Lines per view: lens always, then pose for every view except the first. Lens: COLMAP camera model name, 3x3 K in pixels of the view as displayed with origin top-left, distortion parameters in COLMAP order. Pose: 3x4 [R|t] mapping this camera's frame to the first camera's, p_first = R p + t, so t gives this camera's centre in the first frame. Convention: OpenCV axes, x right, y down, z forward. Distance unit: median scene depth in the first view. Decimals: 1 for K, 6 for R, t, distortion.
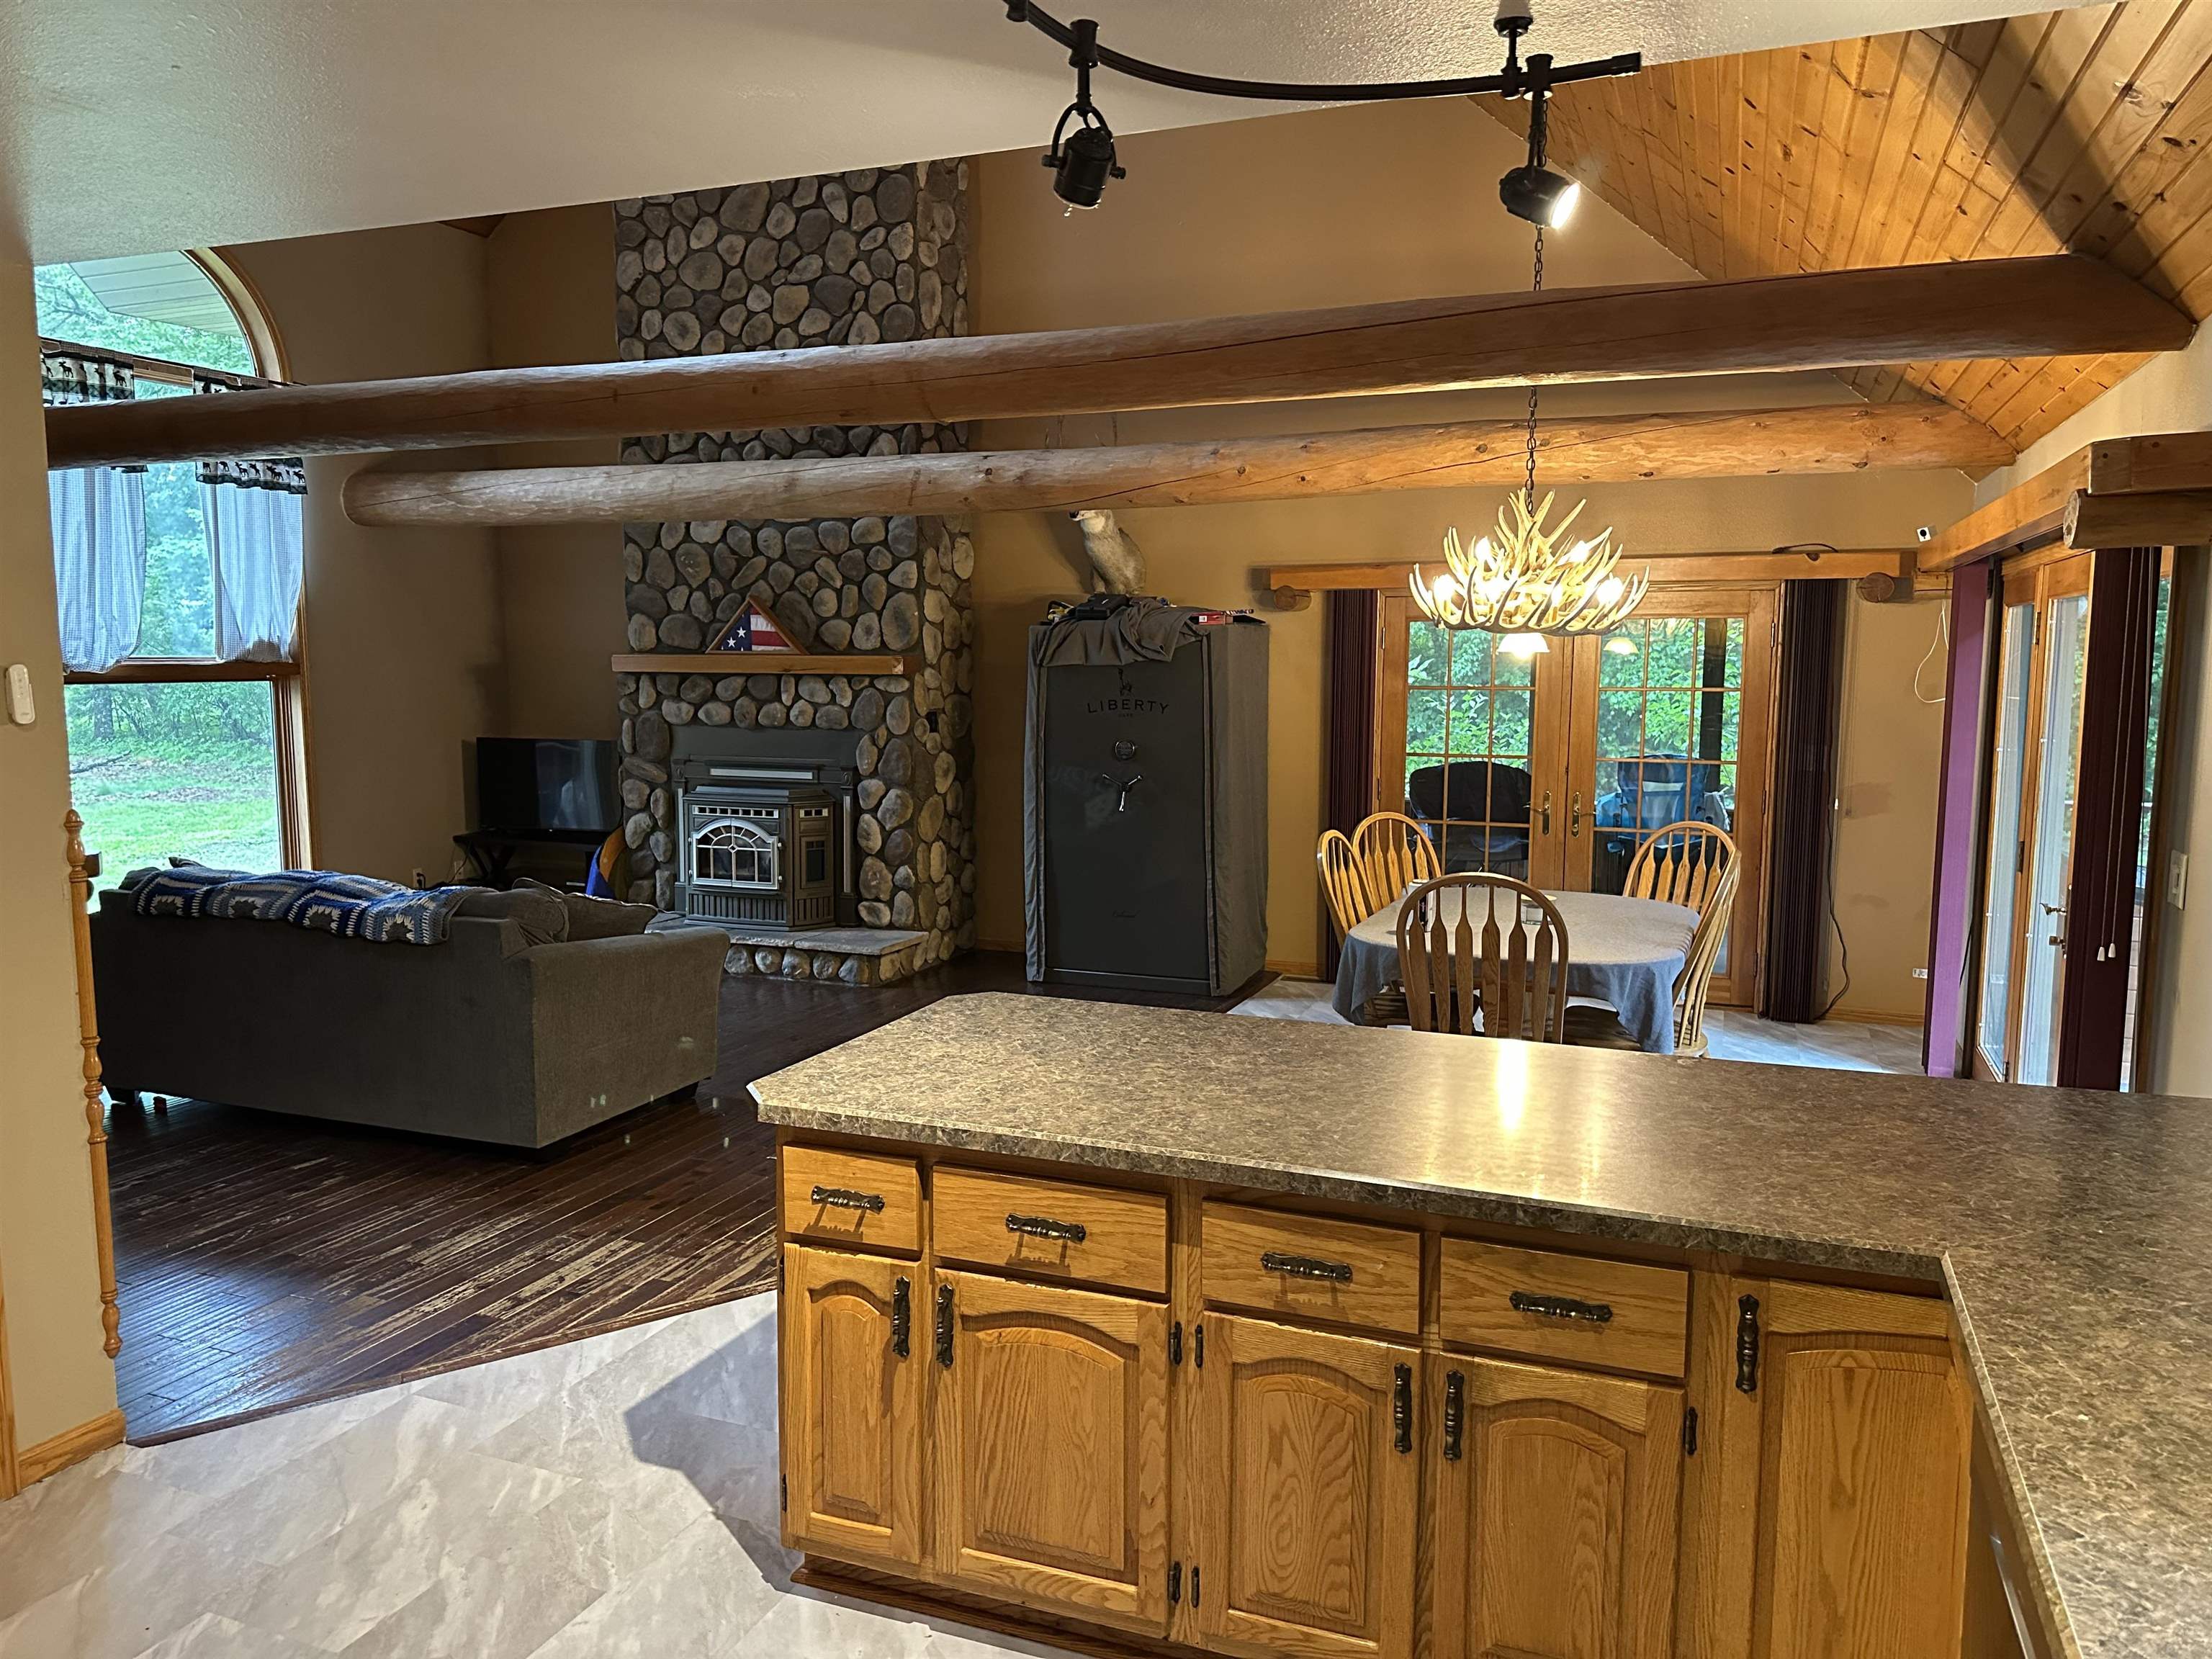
lens RADIAL K [[1542.5, 0, 1116.8], [0, 1542.5, 845.6], [0, 0, 1]] dist [0.093669, -0.121131]
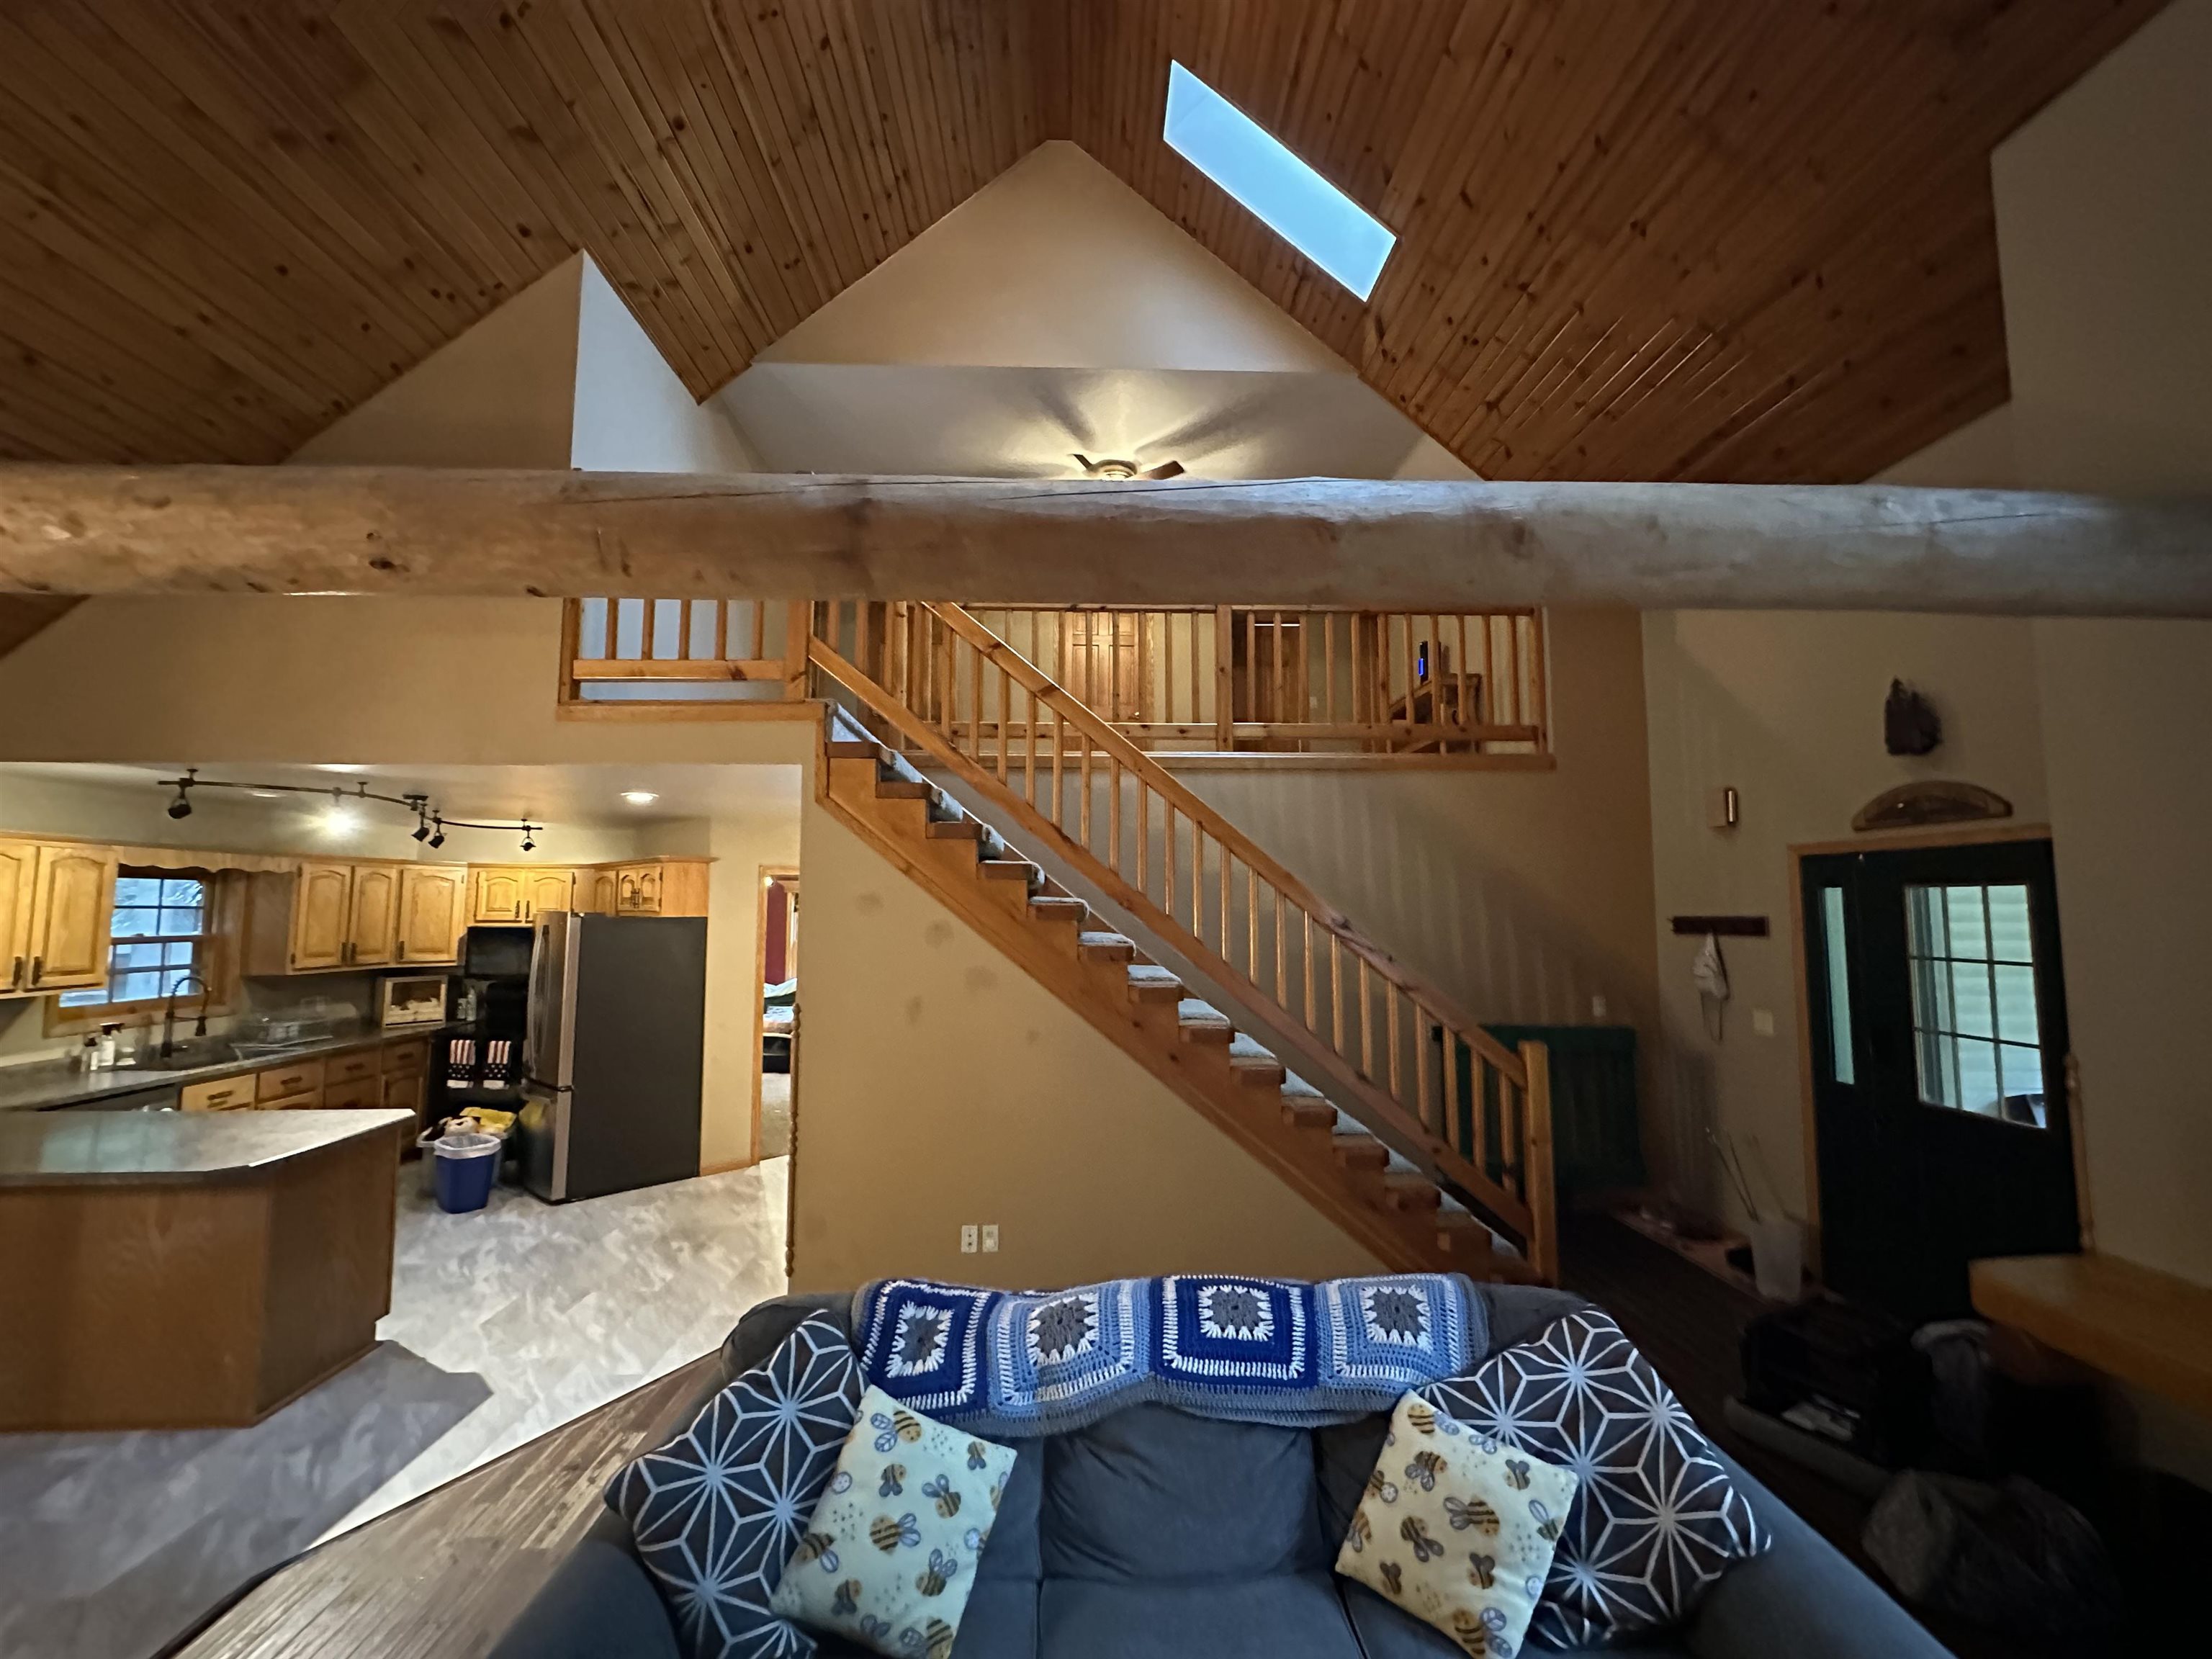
lens RADIAL K [[878.8, 0, 1105.0], [0, 878.8, 833.8], [0, 0, 1]] dist [-0.001728, -0.000302]
pose [[-0.915330, -0.036653, -0.401032, -0.216703], [-0.051261, 0.998353, 0.025753, -0.120312], [0.399428, 0.044130, -0.915702, 0.879650]]
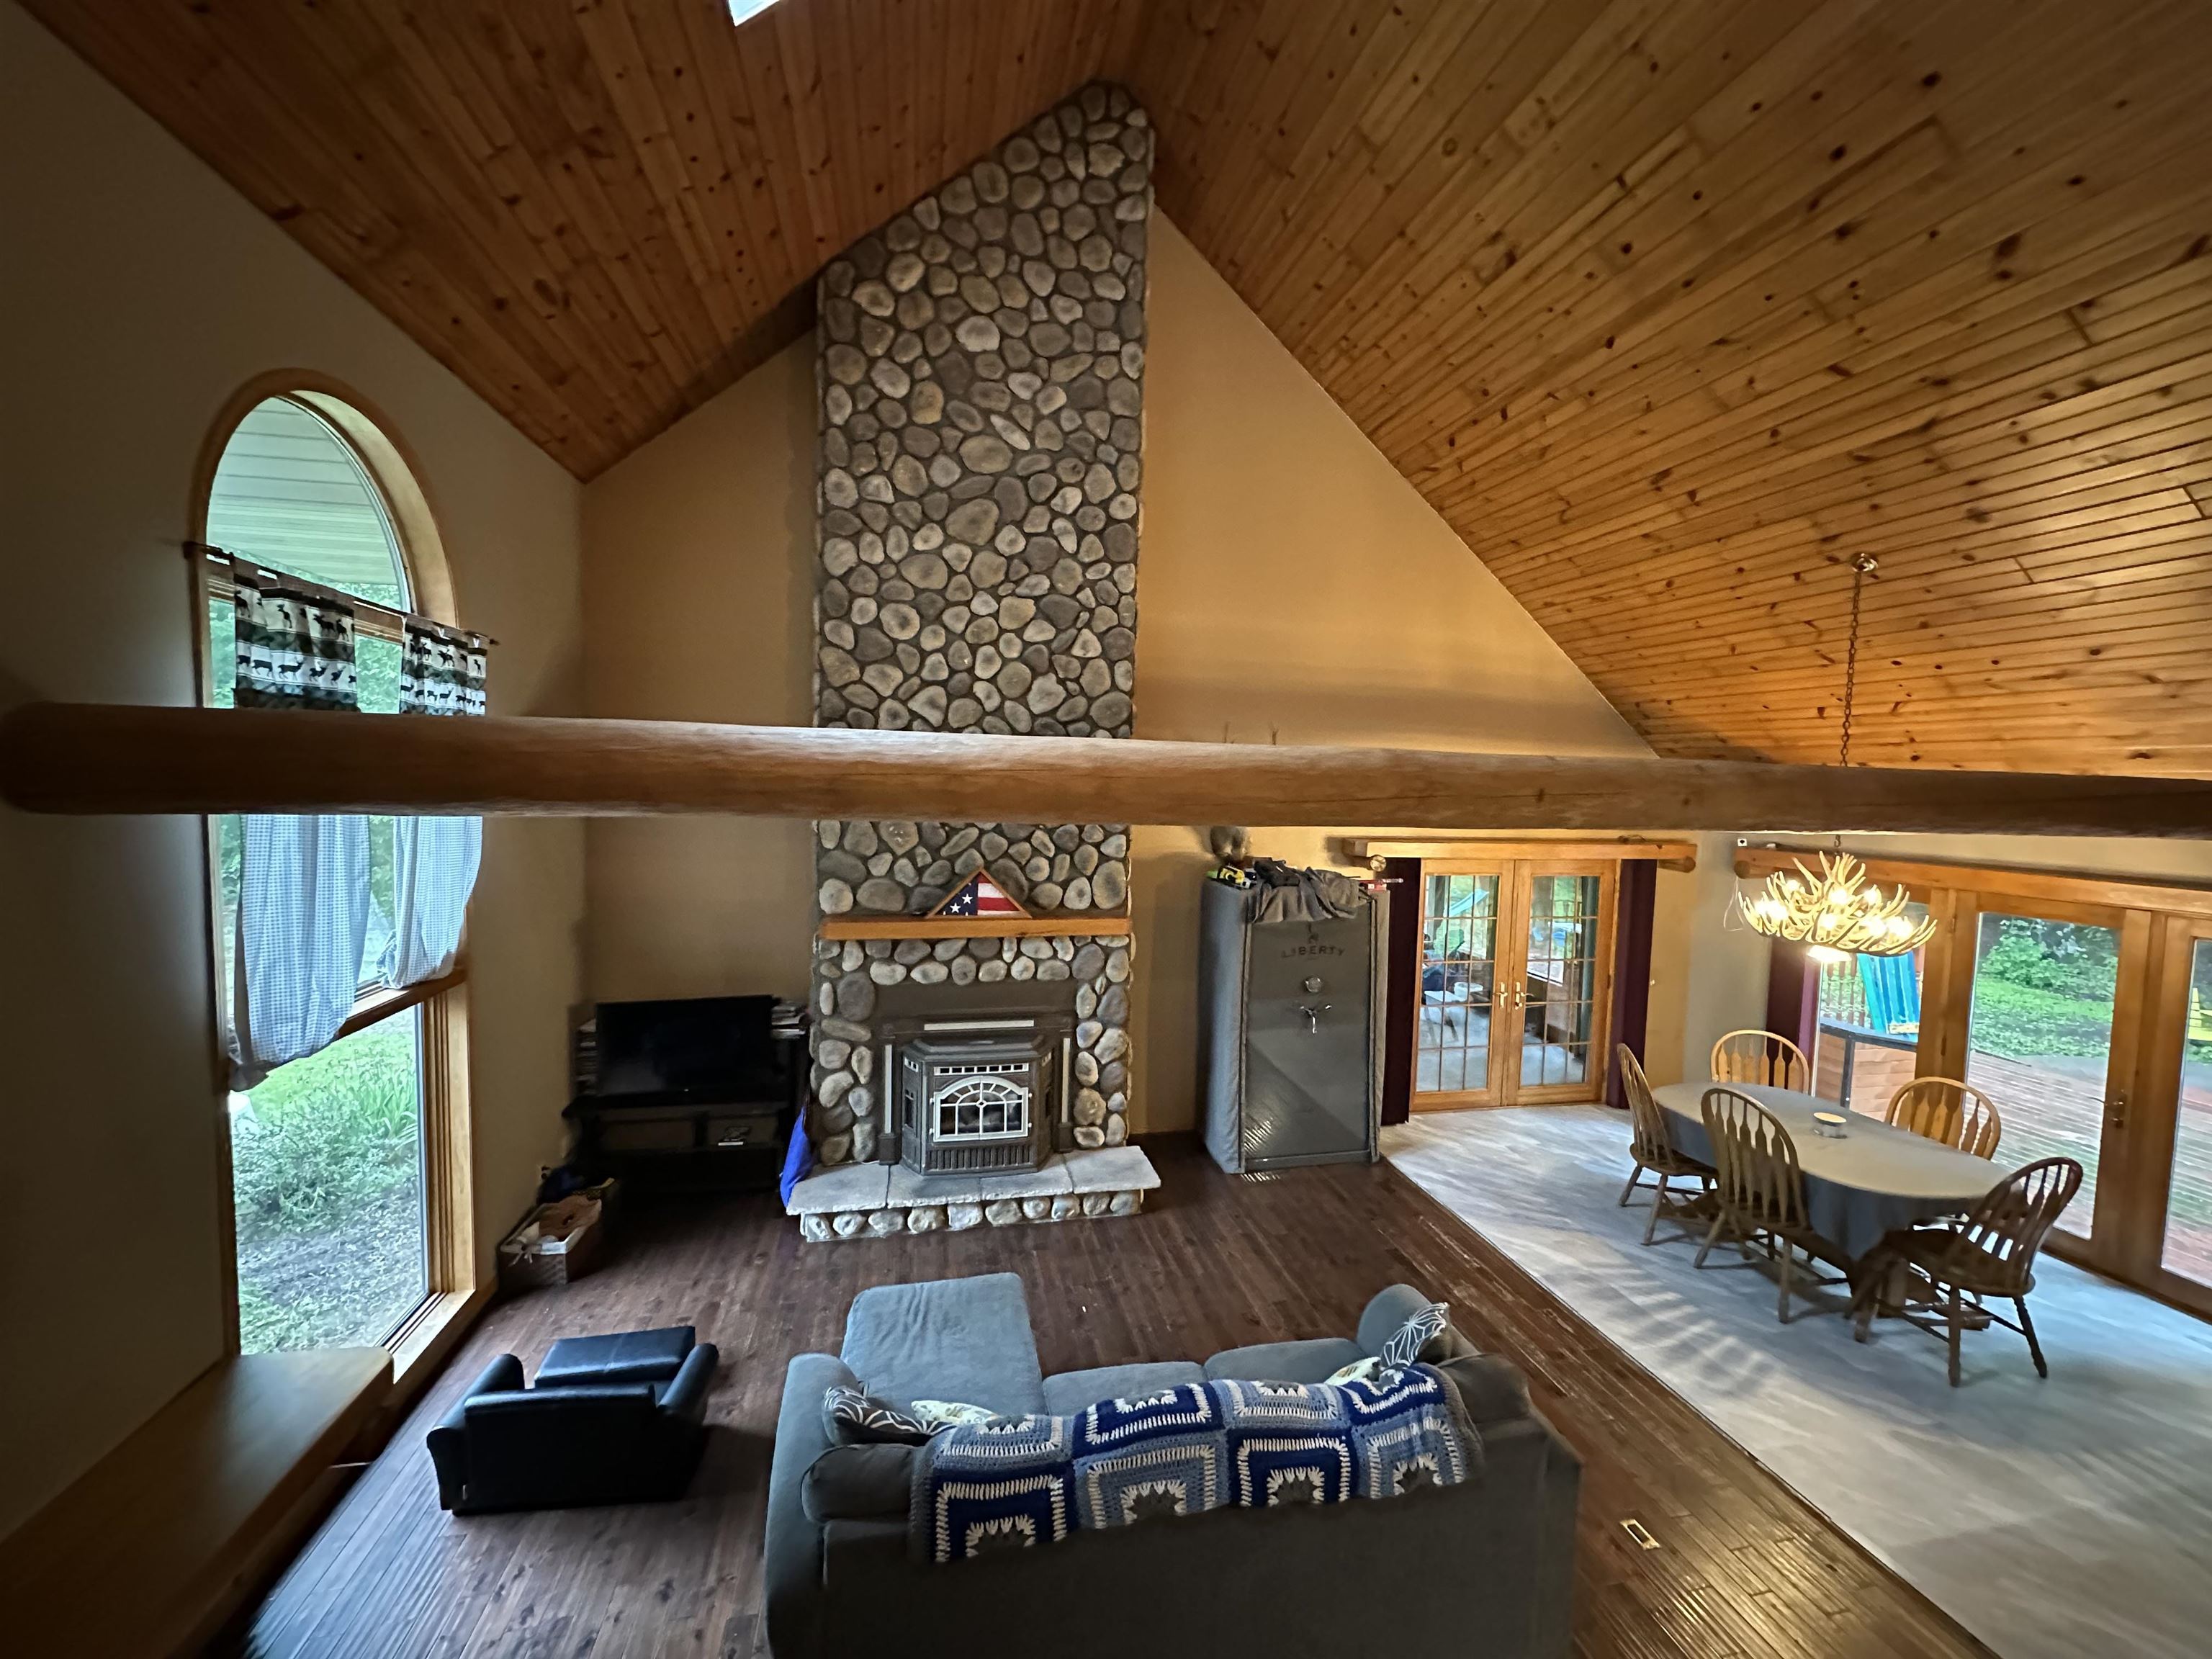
lens RADIAL K [[878.8, 0, 1105.0], [0, 878.8, 835.2], [0, 0, 1]] dist [-0.001728, -0.000302]
pose [[0.830058, -0.018656, 0.557366, -0.515405], [0.045563, 0.998368, -0.034438, -0.159886], [-0.555813, 0.053981, 0.829553, 0.442016]]
